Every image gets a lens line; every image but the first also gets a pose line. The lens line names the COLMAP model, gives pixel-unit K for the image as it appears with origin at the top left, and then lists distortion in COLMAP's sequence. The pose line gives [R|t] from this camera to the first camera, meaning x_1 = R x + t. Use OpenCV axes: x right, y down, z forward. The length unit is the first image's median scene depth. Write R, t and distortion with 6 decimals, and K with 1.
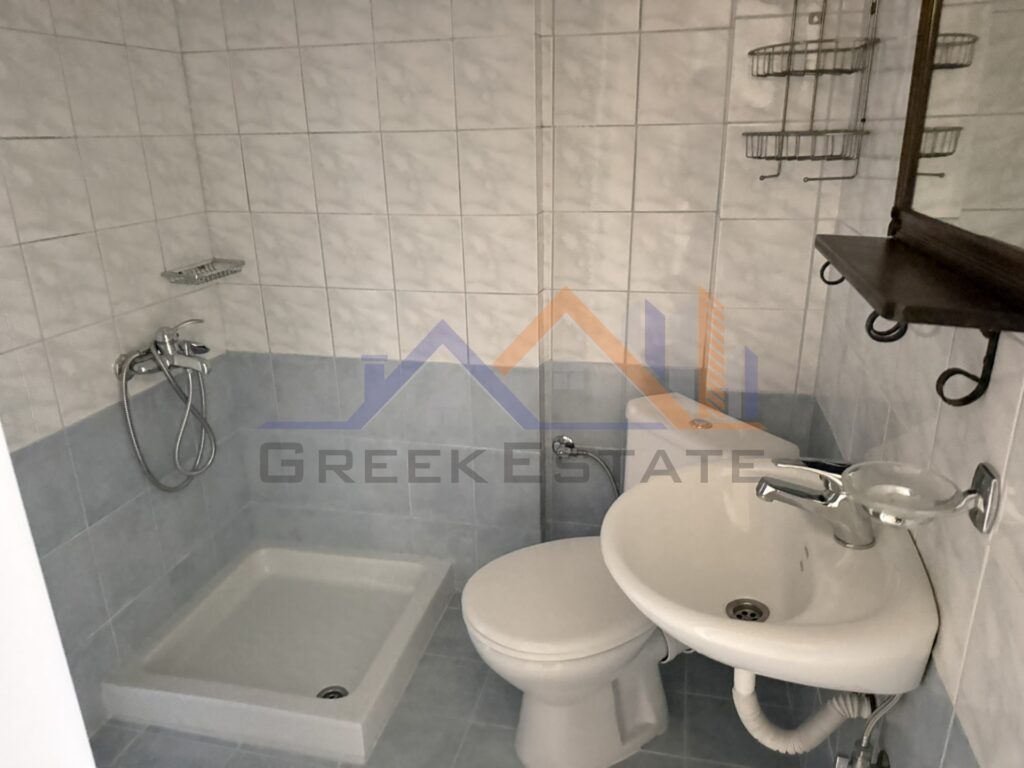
lens RADIAL K [[718.9, 0, 512.0], [0, 718.9, 384.0], [0, 0, 1]] dist [0.052430, -0.097177]
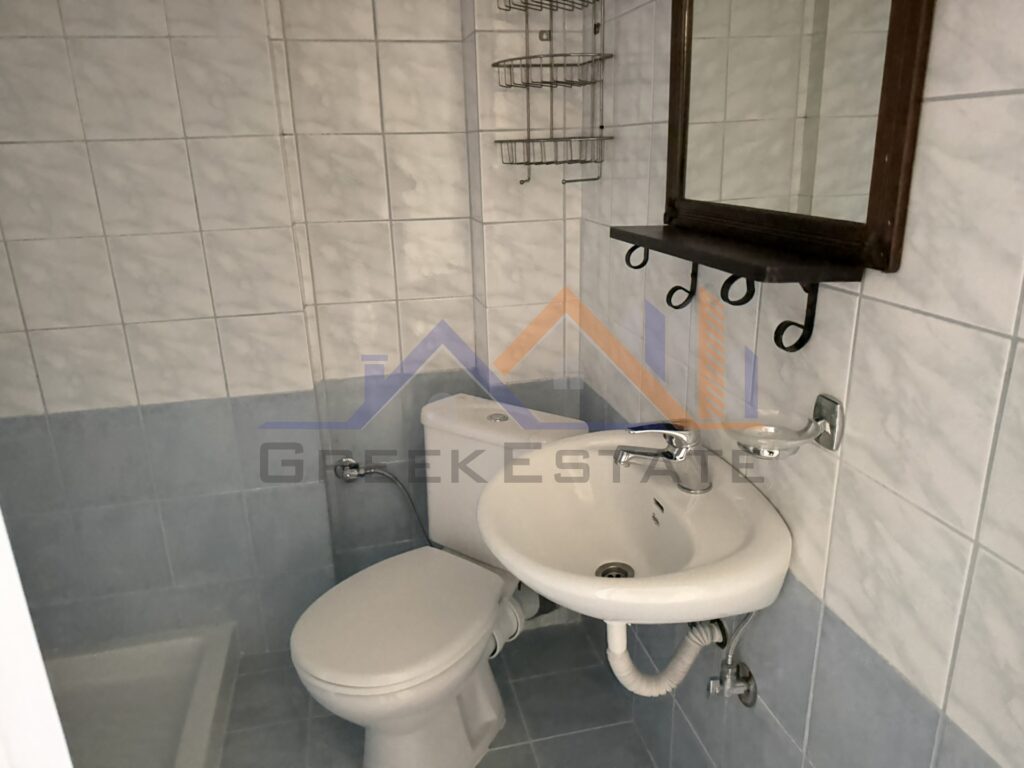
lens RADIAL K [[718.9, 0, 512.0], [0, 718.9, 384.0], [0, 0, 1]] dist [0.052430, -0.097177]
pose [[0.896792, -0.139843, 0.419771, -0.158681], [0.150526, 0.988576, 0.007755, 0.001966], [-0.416060, 0.056232, 0.907597, 0.051167]]
